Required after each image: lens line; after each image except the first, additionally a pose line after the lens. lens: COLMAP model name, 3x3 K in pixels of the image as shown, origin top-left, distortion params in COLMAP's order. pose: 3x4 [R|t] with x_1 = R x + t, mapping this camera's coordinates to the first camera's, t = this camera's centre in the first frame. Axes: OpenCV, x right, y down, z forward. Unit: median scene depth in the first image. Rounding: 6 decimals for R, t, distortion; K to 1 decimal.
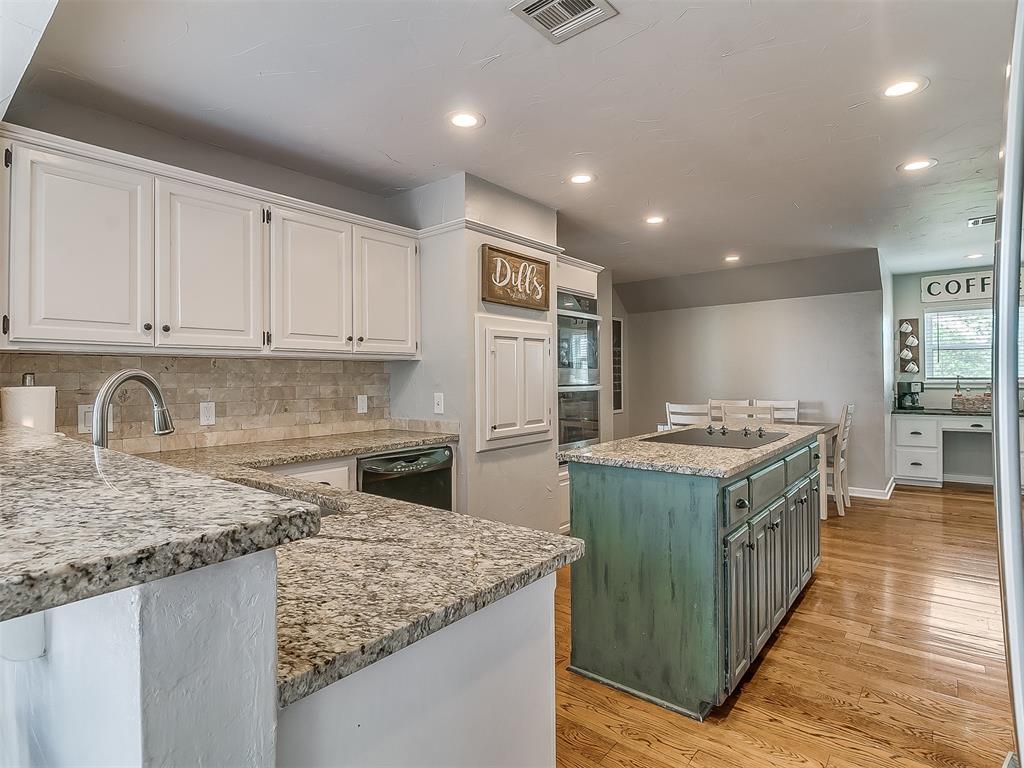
lens RADIAL K [[533.1, 0, 508.6], [0, 533.1, 373.8], [0, 0, 1]] dist [-0.011138, -0.000740]
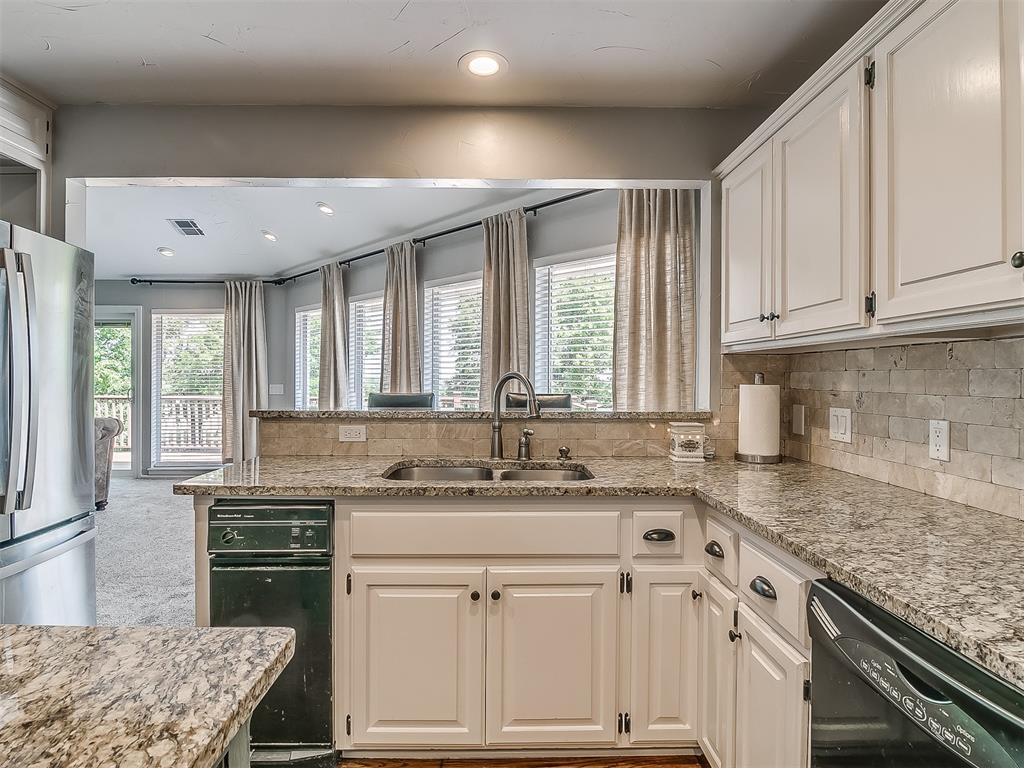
lens RADIAL K [[533.1, 0, 505.4], [0, 533.1, 381.7], [0, 0, 1]] dist [-0.011138, -0.000740]
pose [[-0.763313, 0.009427, -0.645960, 0.133348], [0.004053, 0.999944, 0.009804, 0.003474], [0.646016, 0.004865, -0.763308, 0.915100]]
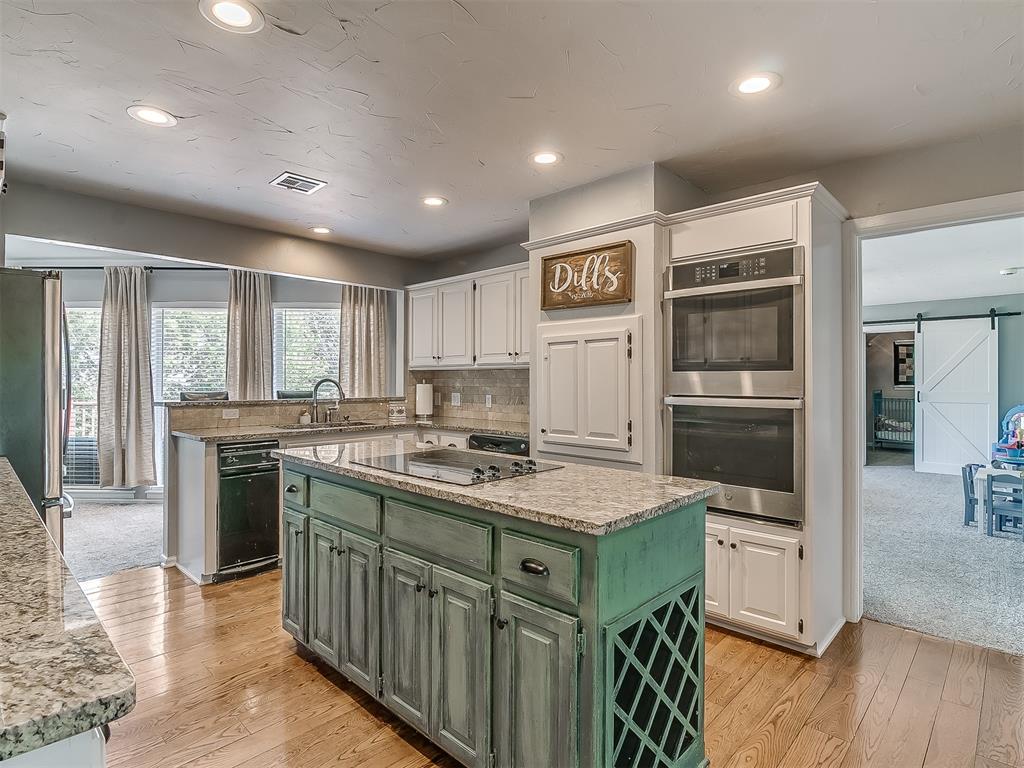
lens RADIAL K [[533.1, 0, 507.3], [0, 533.1, 383.7], [0, 0, 1]] dist [-0.011138, -0.000740]
pose [[-0.072929, 0.011689, -0.997269, 0.978006], [0.000955, 0.999932, 0.011650, -0.003919], [0.997337, -0.000102, -0.072935, 0.962137]]
